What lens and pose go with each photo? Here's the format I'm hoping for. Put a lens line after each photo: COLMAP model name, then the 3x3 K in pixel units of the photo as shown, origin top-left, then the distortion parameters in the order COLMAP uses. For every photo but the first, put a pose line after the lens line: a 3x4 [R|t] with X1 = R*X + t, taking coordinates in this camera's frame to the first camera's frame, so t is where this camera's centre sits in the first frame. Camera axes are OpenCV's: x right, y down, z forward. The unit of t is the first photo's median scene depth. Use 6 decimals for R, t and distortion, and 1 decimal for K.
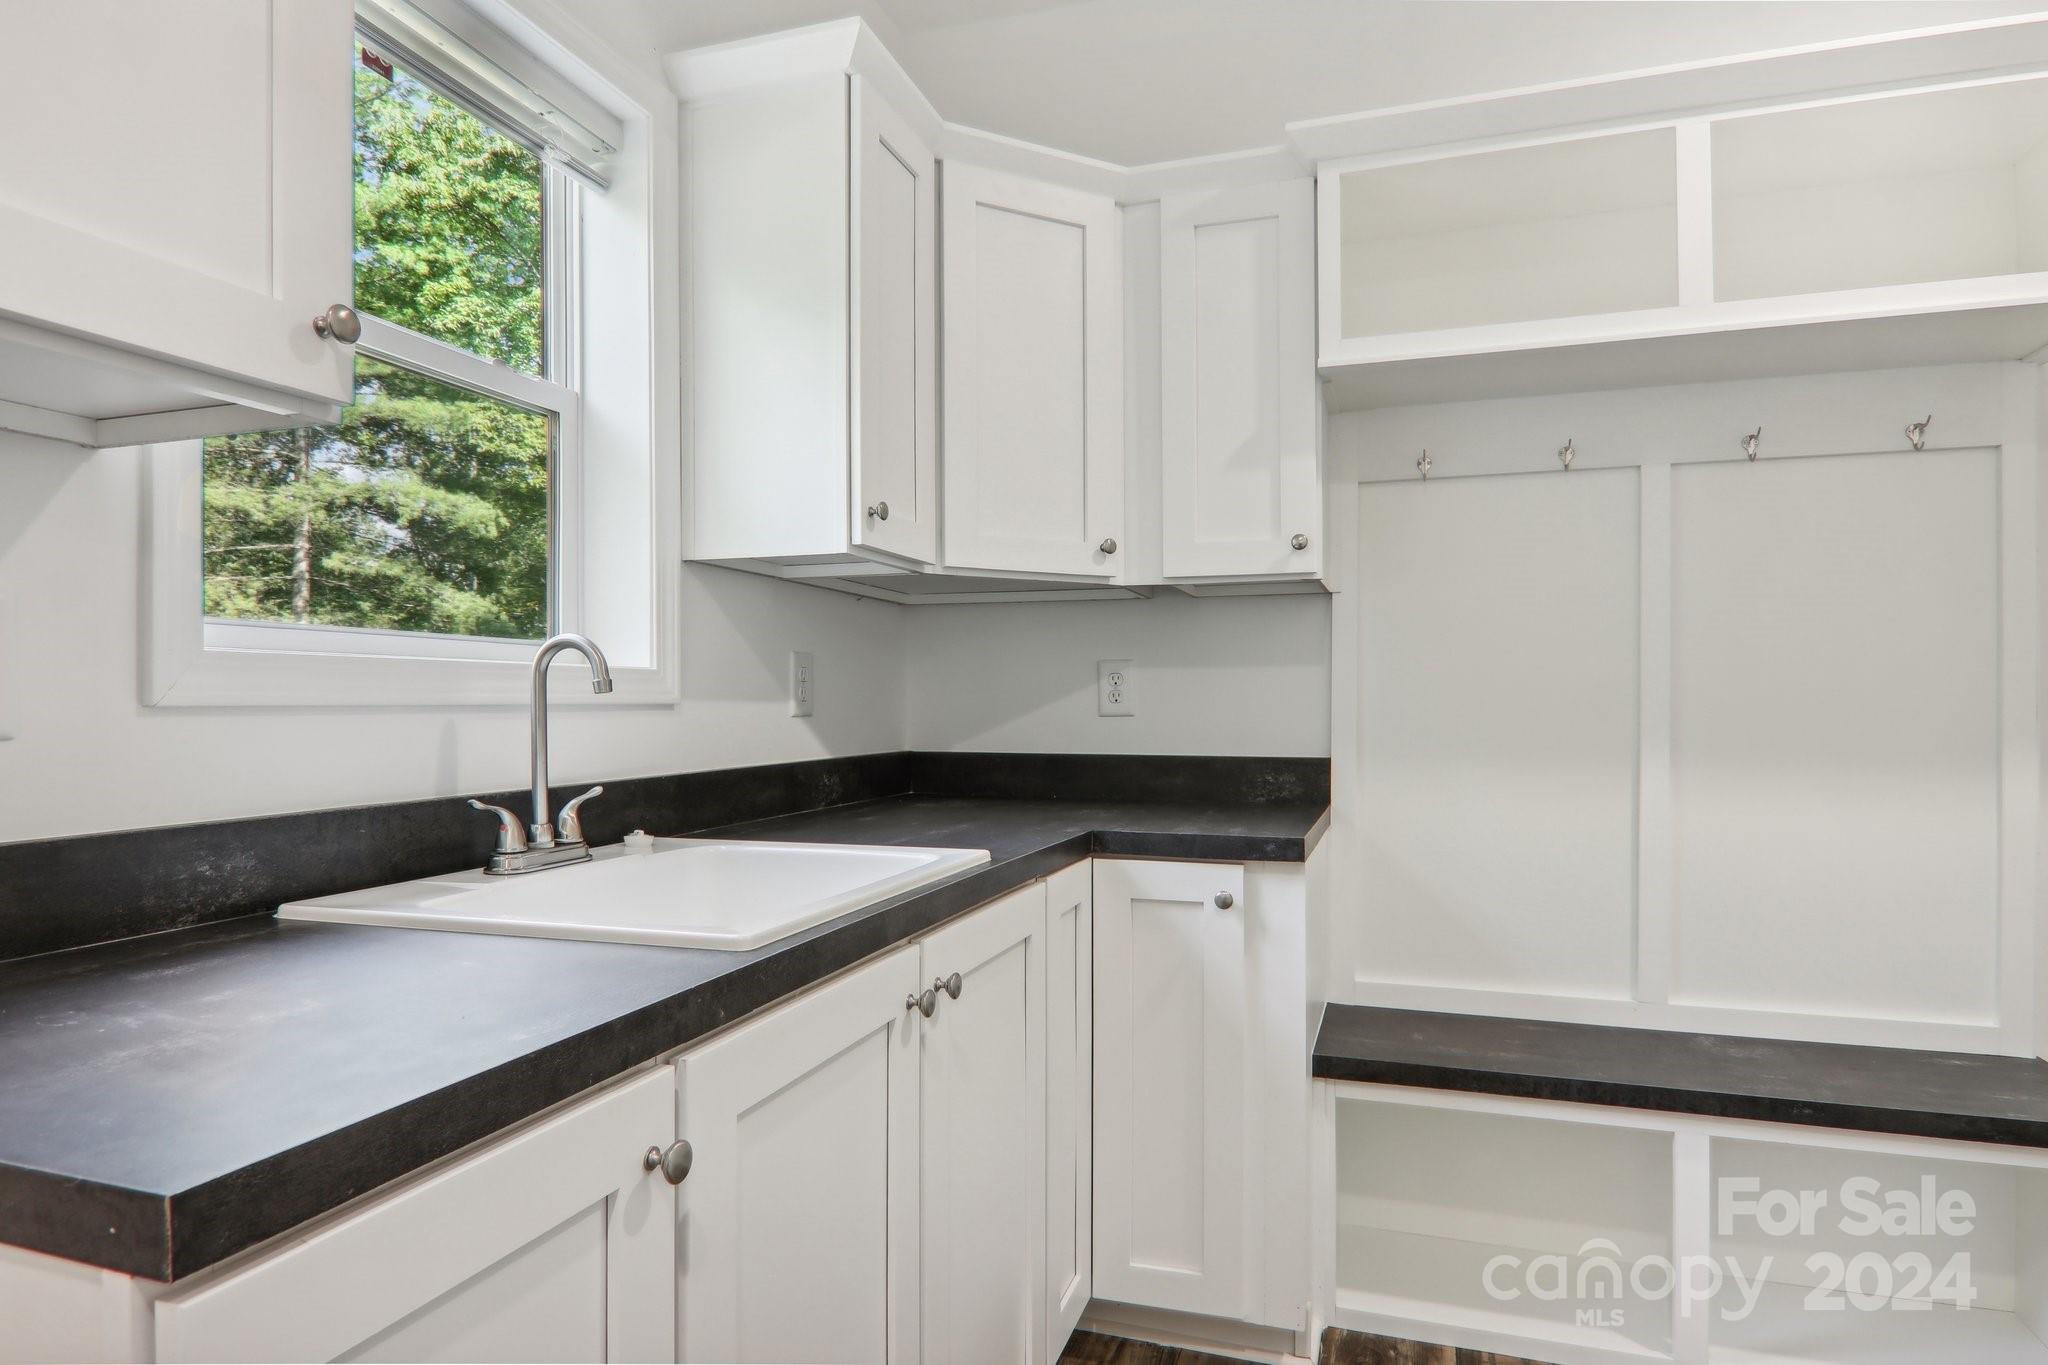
lens RADIAL K [[1143.7, 0, 1028.6], [0, 1143.7, 690.3], [0, 0, 1]] dist [0.010854, -0.016887]
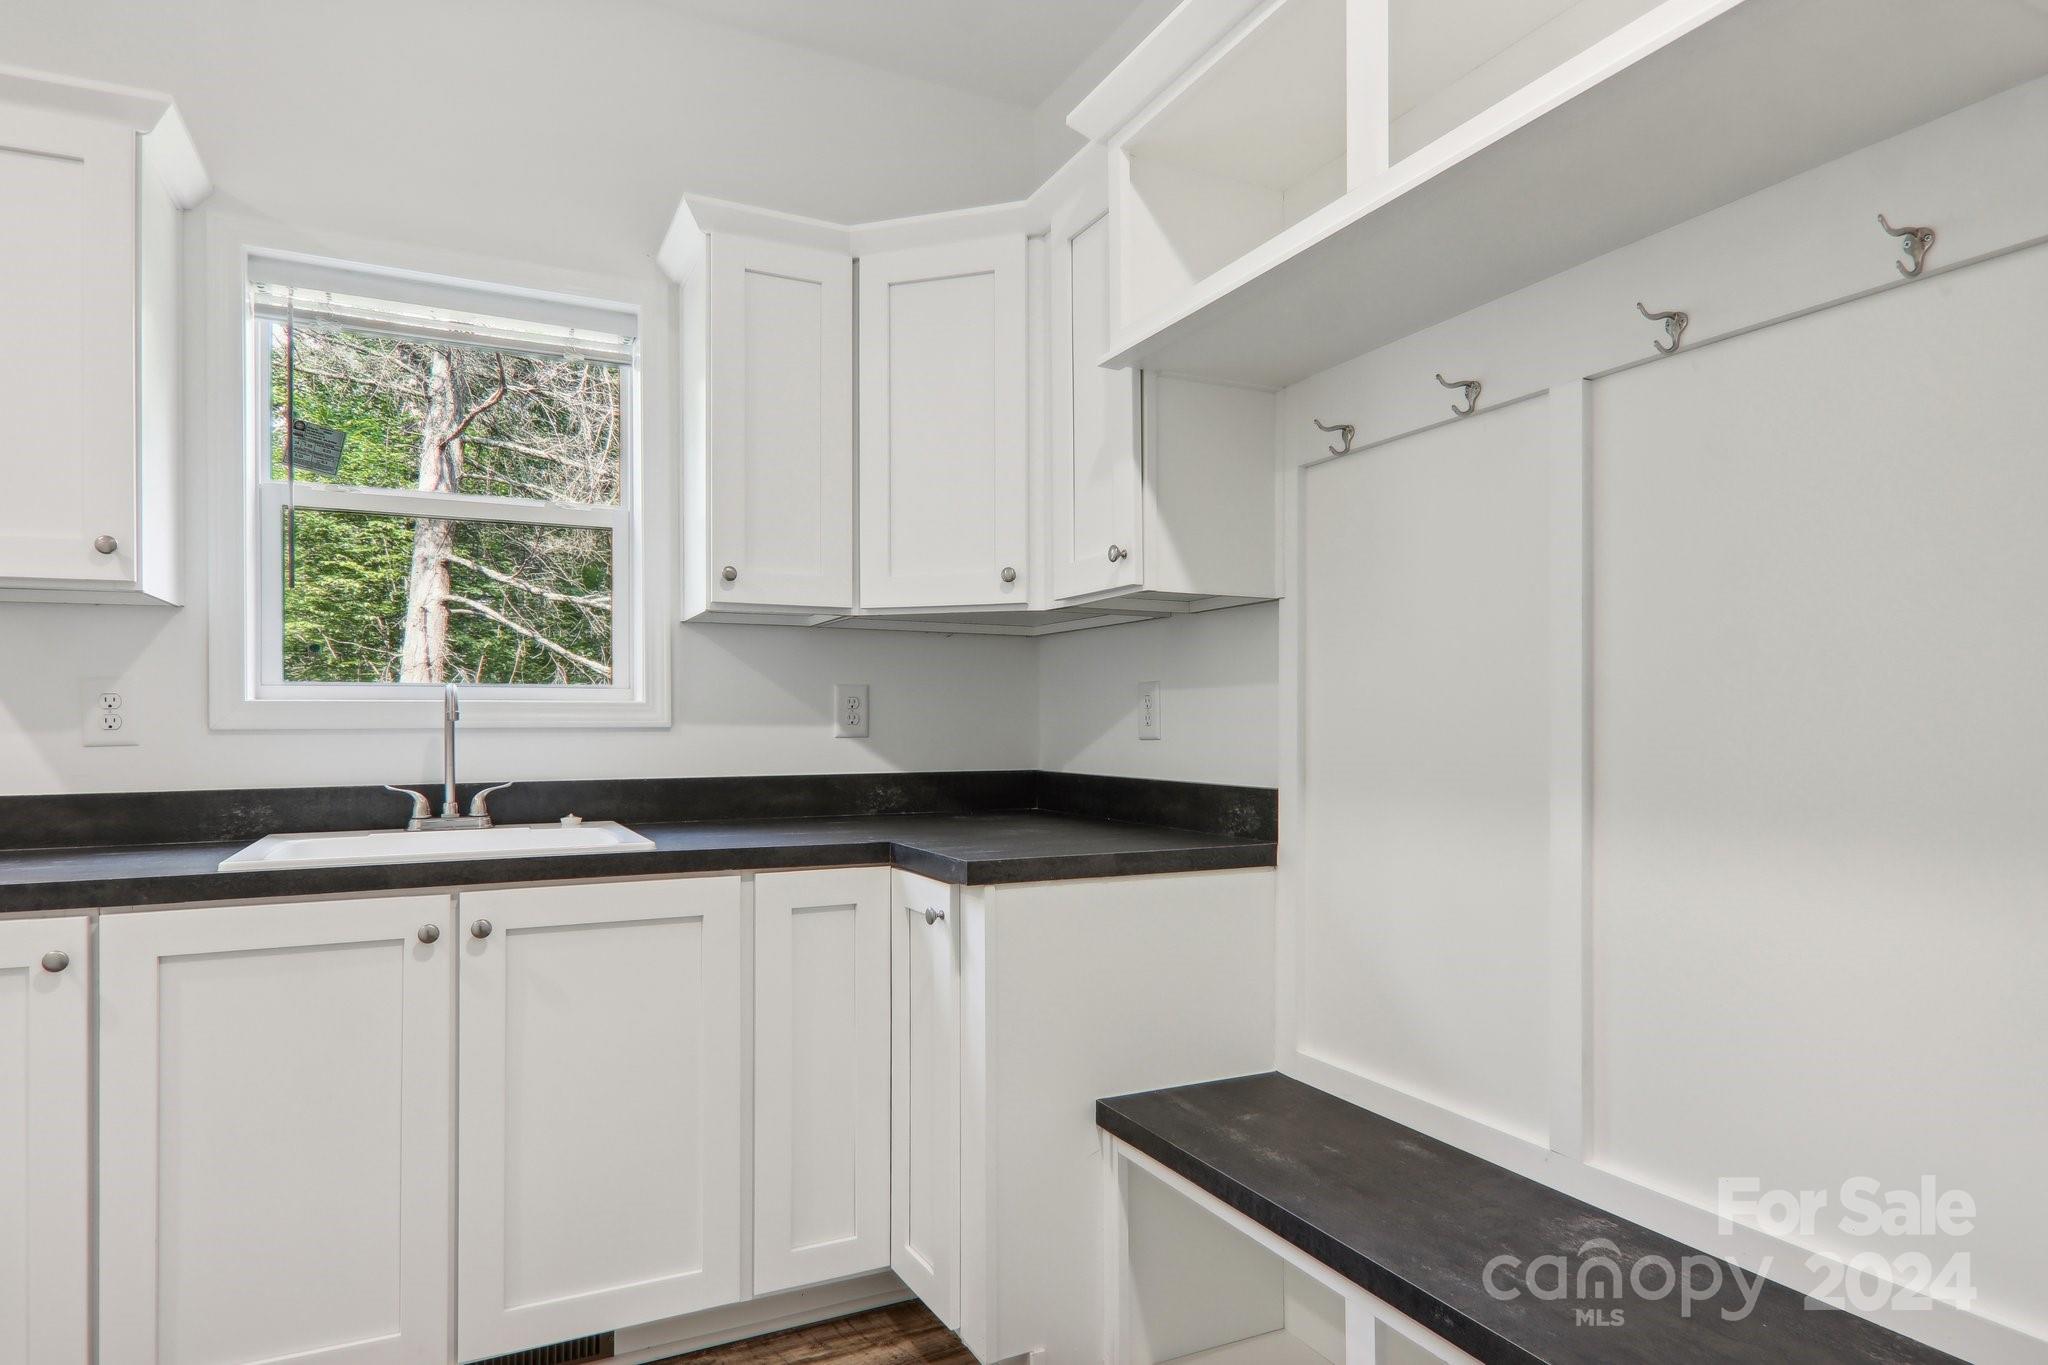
lens RADIAL K [[1143.7, 0, 1055.9], [0, 1143.7, 722.8], [0, 0, 1]] dist [0.010854, -0.016887]
pose [[0.715466, -0.001959, -0.698645, 0.948345], [0.009092, 0.999937, 0.006507, 0.001484], [0.698589, -0.011008, 0.715439, 0.330136]]
